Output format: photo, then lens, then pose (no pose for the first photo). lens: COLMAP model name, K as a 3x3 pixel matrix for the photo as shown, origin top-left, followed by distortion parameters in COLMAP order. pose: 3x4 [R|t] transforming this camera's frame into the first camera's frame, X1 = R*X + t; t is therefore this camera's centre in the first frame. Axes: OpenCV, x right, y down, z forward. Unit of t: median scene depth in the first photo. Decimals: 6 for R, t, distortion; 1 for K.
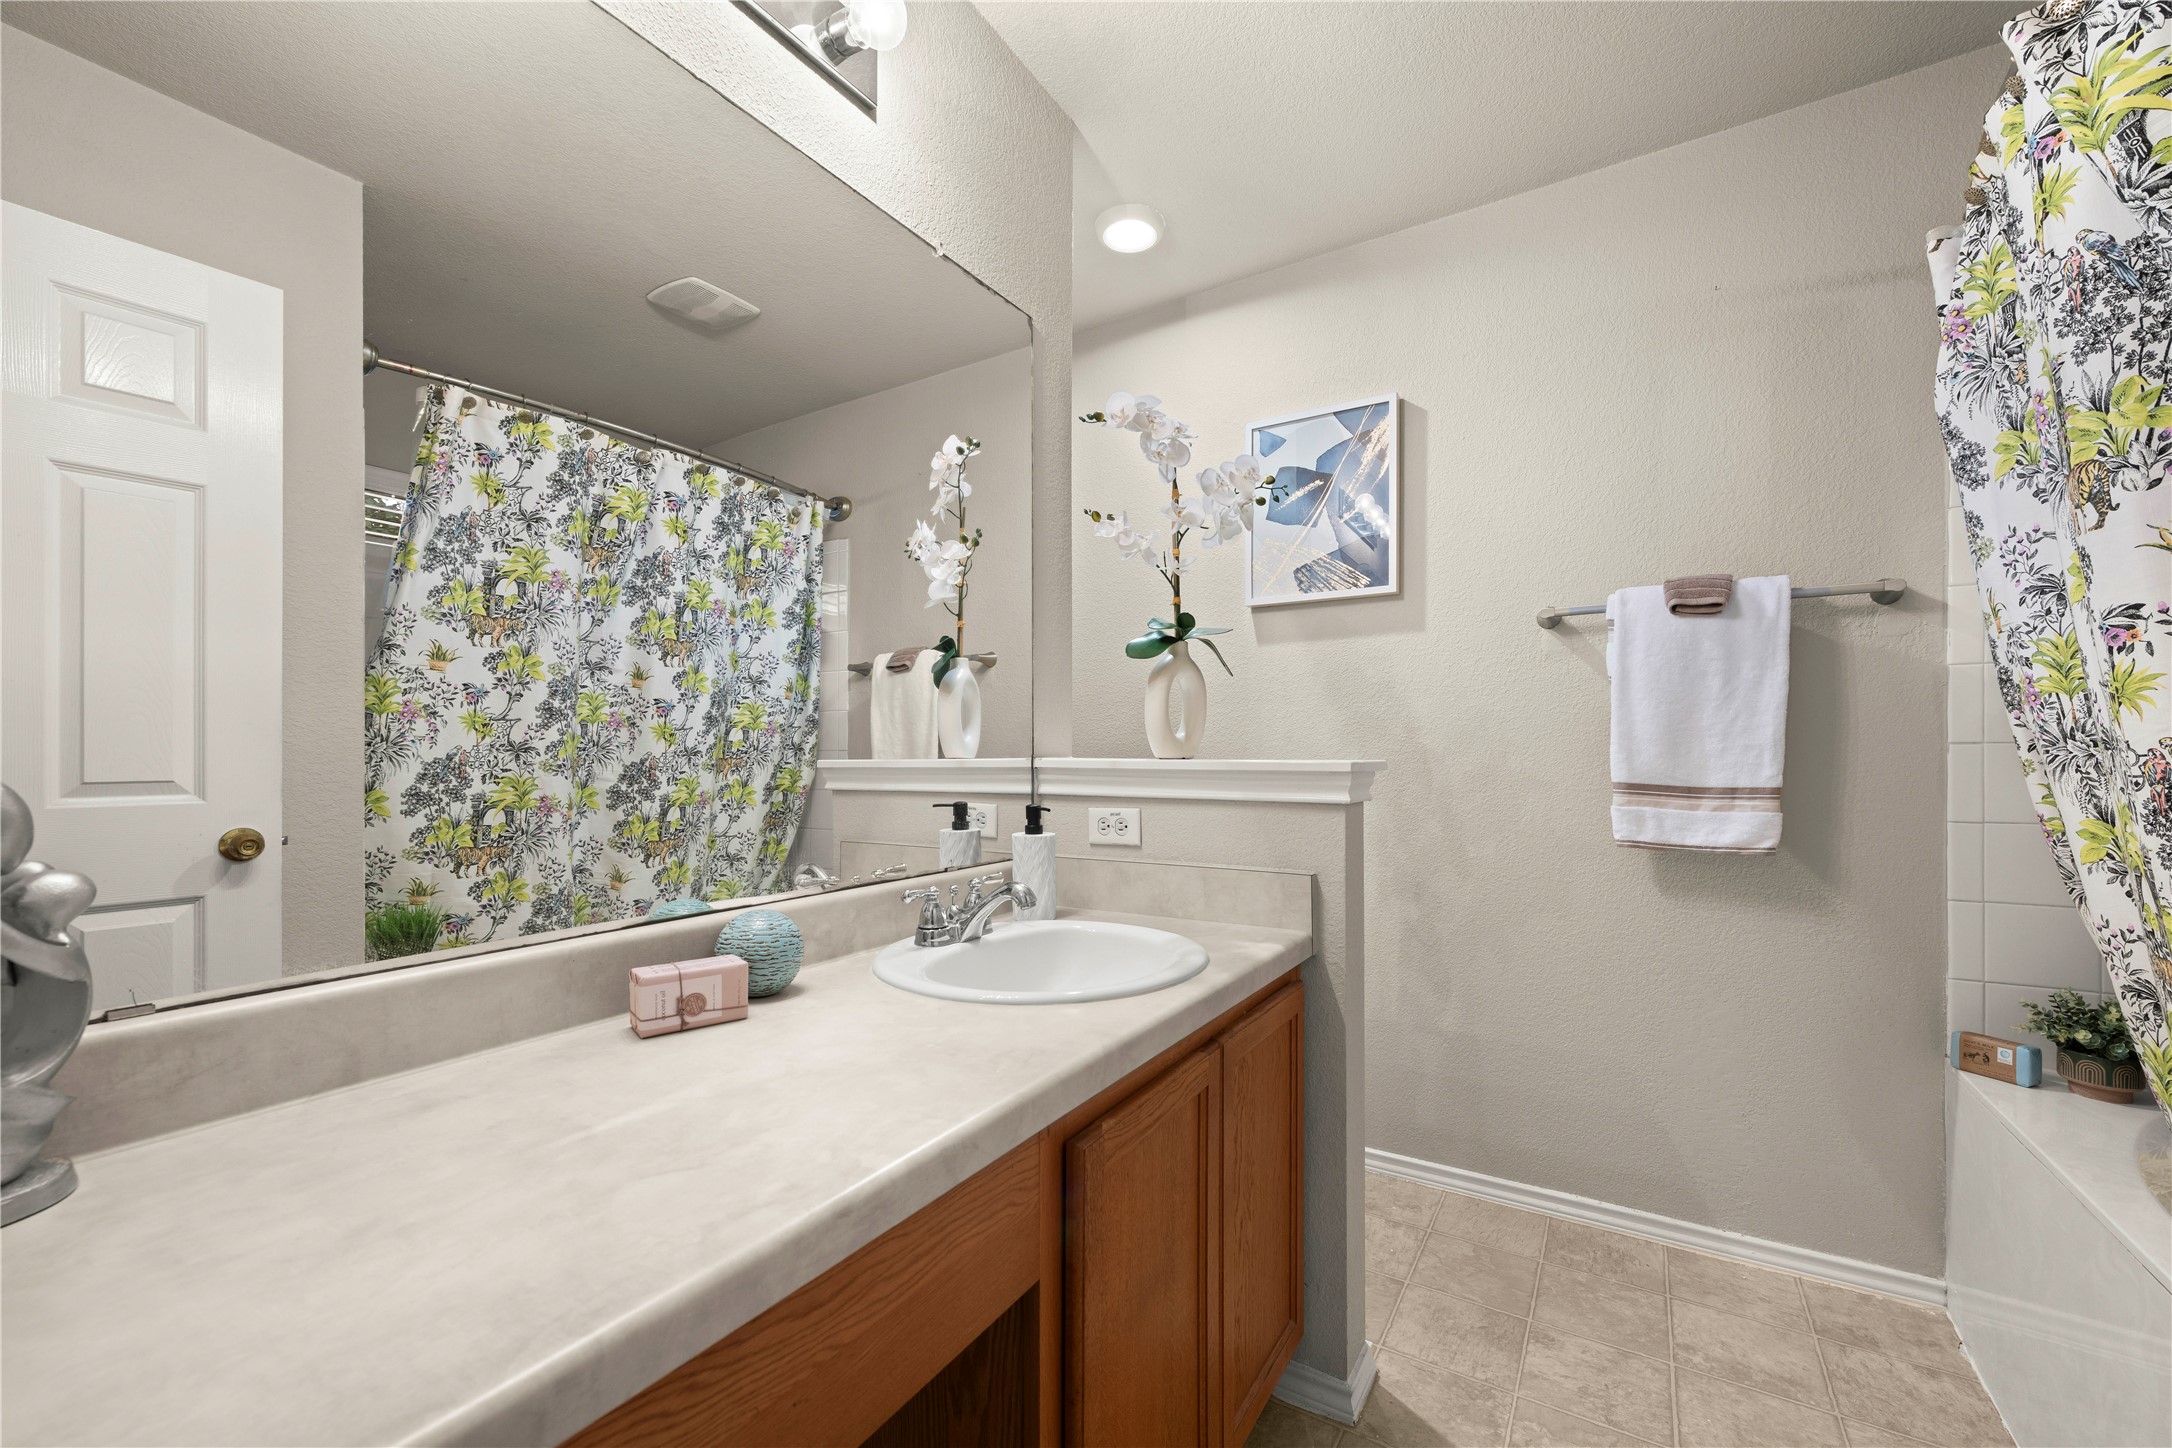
lens RADIAL K [[851.2, 0, 1111.0], [0, 851.2, 760.3], [0, 0, 1]] dist [0.000555, -0.000398]
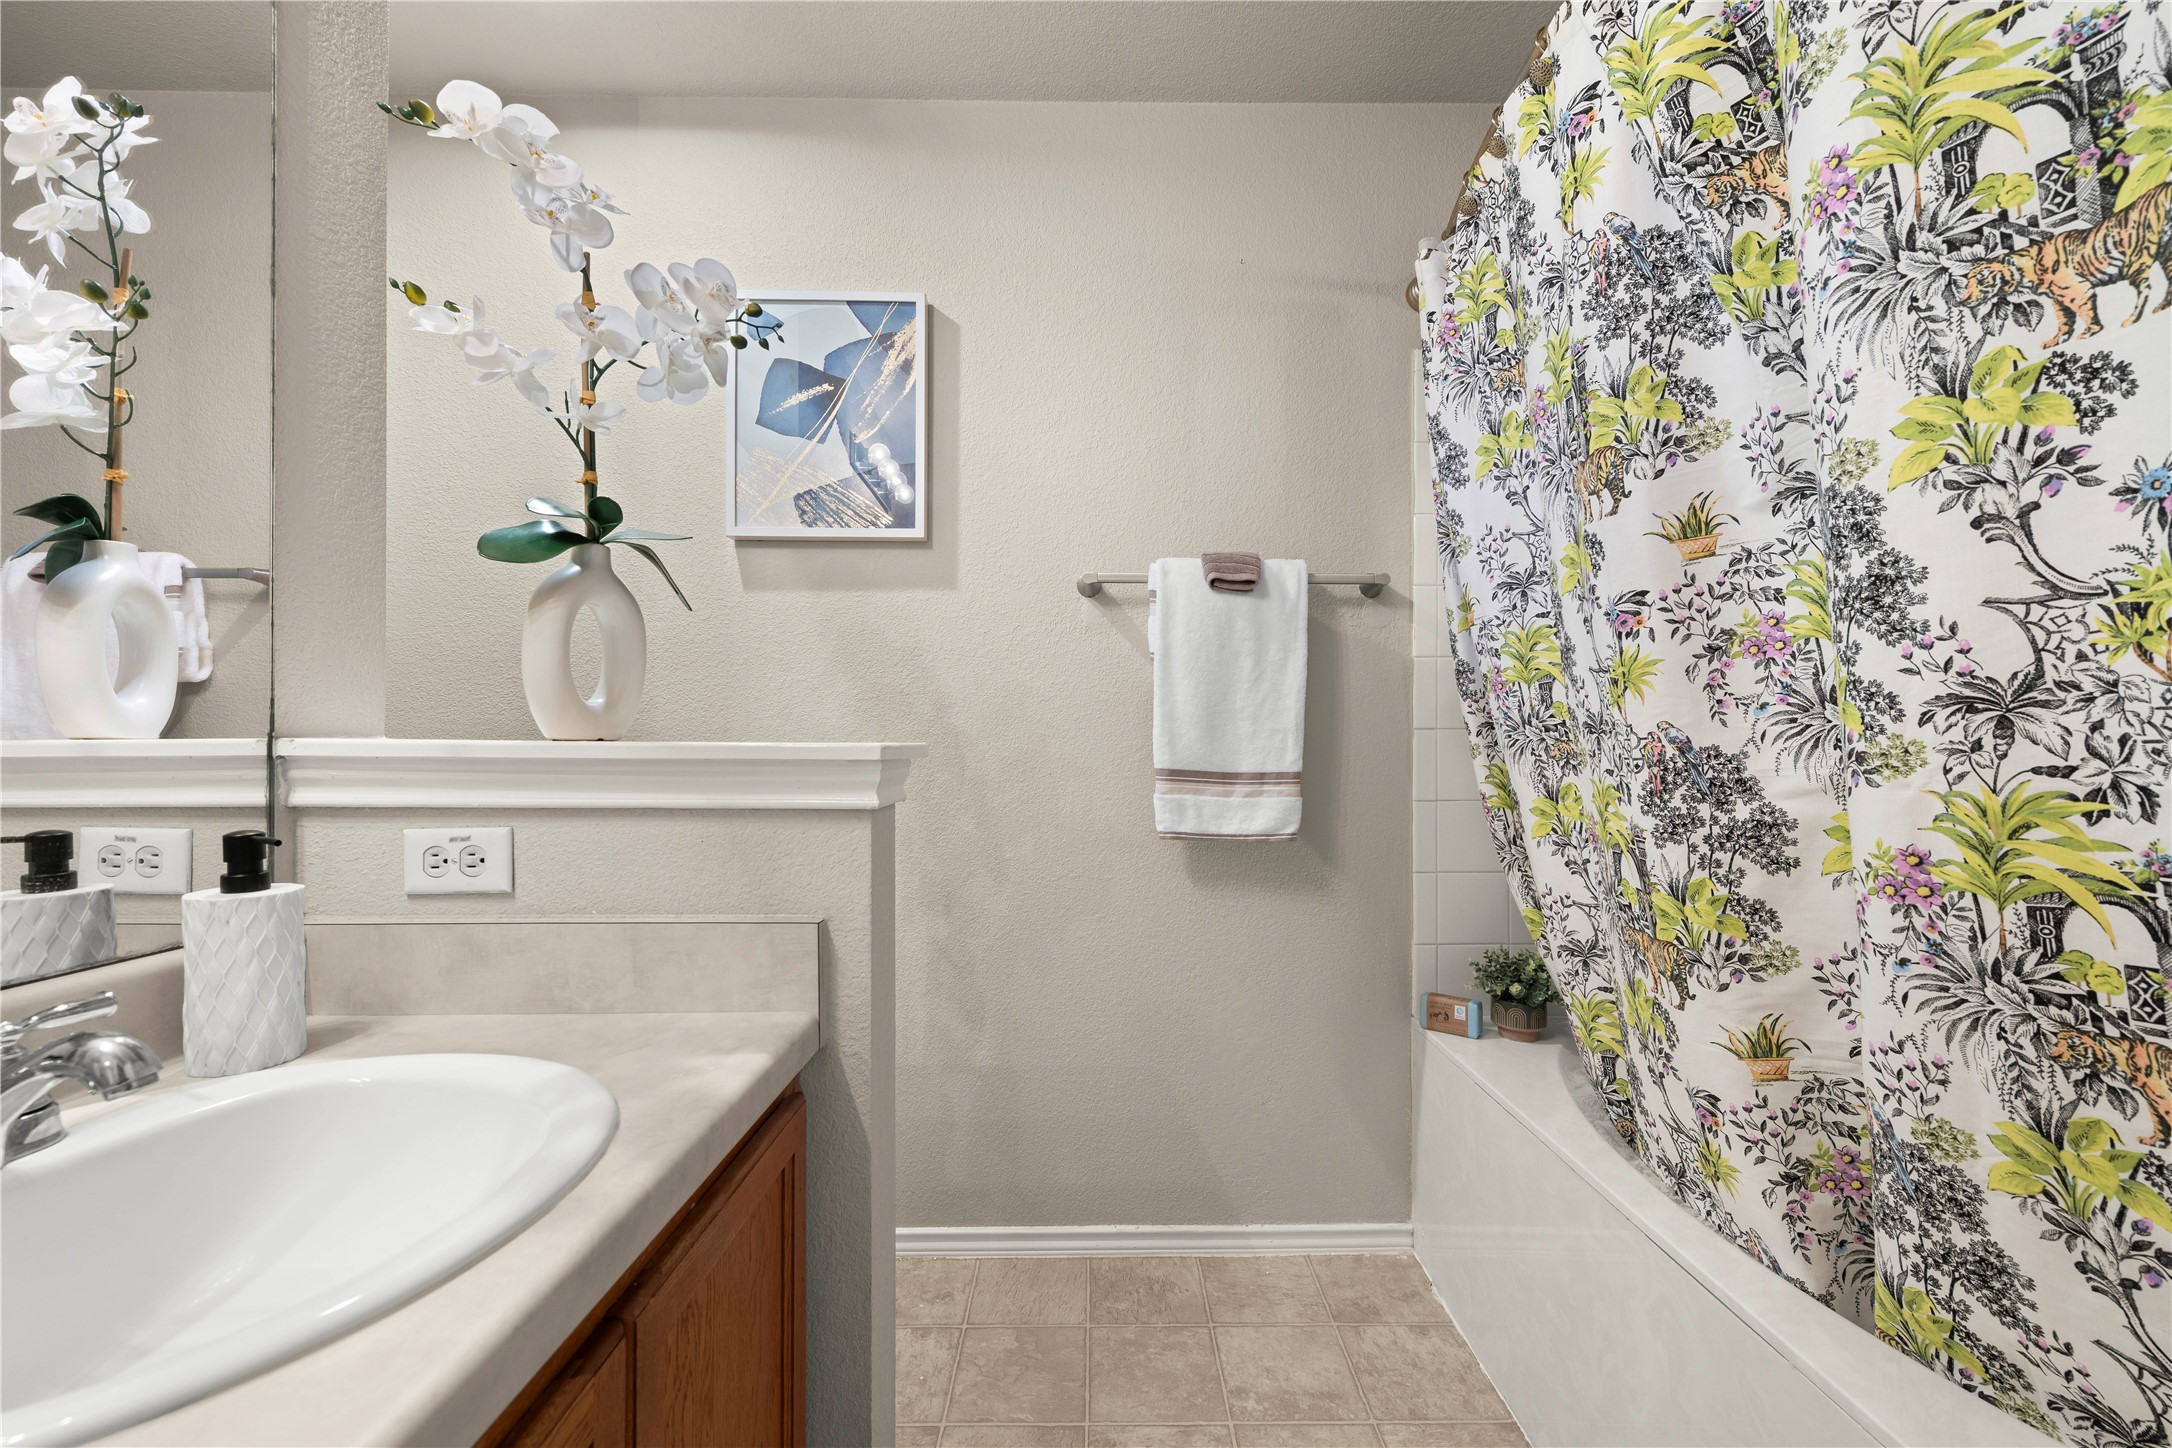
lens RADIAL K [[851.2, 0, 1092.0], [0, 851.2, 738.1], [0, 0, 1]] dist [0.000555, -0.000398]
pose [[0.854796, 0.004931, 0.518941, 0.068868], [-0.000116, 0.999957, -0.009311, 0.002129], [-0.518965, 0.007899, 0.854759, 0.301931]]
